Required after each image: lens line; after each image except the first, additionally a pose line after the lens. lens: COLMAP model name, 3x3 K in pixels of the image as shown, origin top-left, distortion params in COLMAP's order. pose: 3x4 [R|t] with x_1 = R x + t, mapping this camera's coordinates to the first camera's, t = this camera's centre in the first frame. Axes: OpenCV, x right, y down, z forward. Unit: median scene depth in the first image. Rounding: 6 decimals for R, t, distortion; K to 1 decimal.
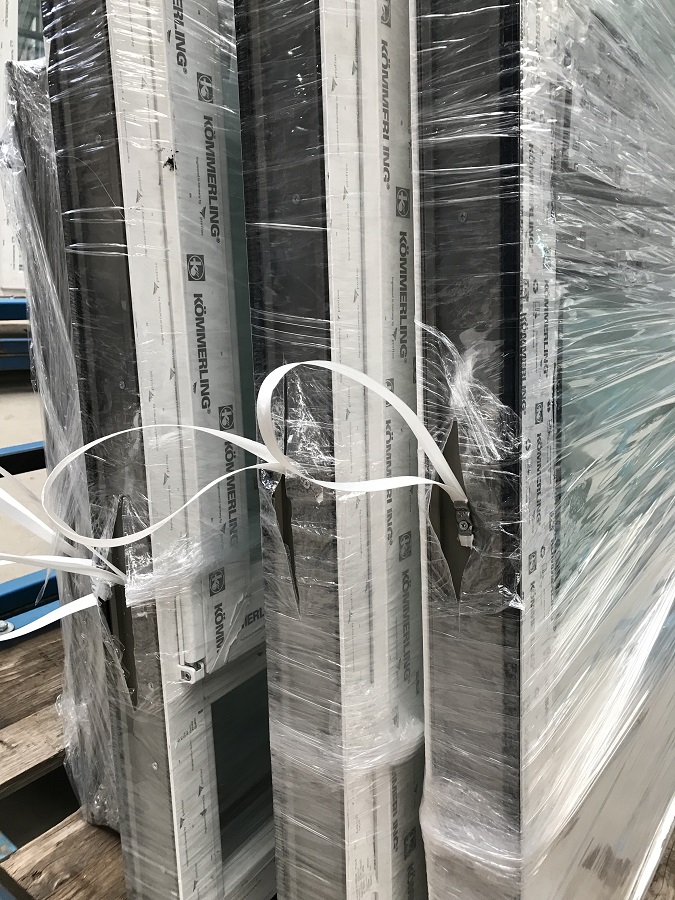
lens RADIAL K [[732.6, 0, 337.5], [0, 732.6, 450.0], [0, 0, 1]] dist [0.019405, -0.001364]
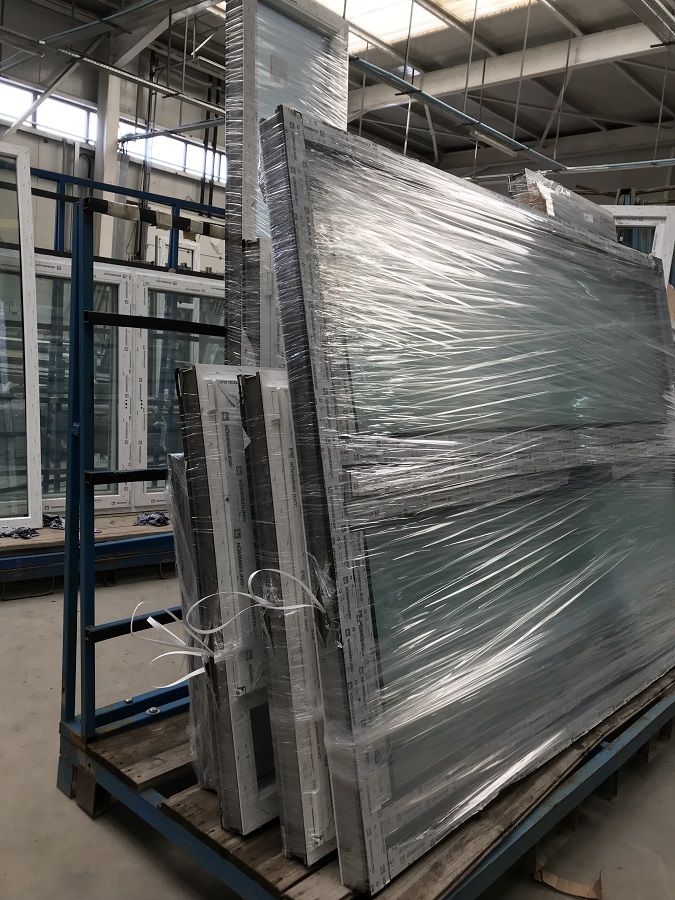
lens RADIAL K [[732.6, 0, 337.5], [0, 732.6, 450.0], [0, 0, 1]] dist [0.019405, -0.001364]
pose [[0.988915, -0.082722, -0.123308, 0.543539], [0.052692, 0.971900, -0.229420, 0.096575], [0.138821, 0.220380, 0.965485, -1.671542]]
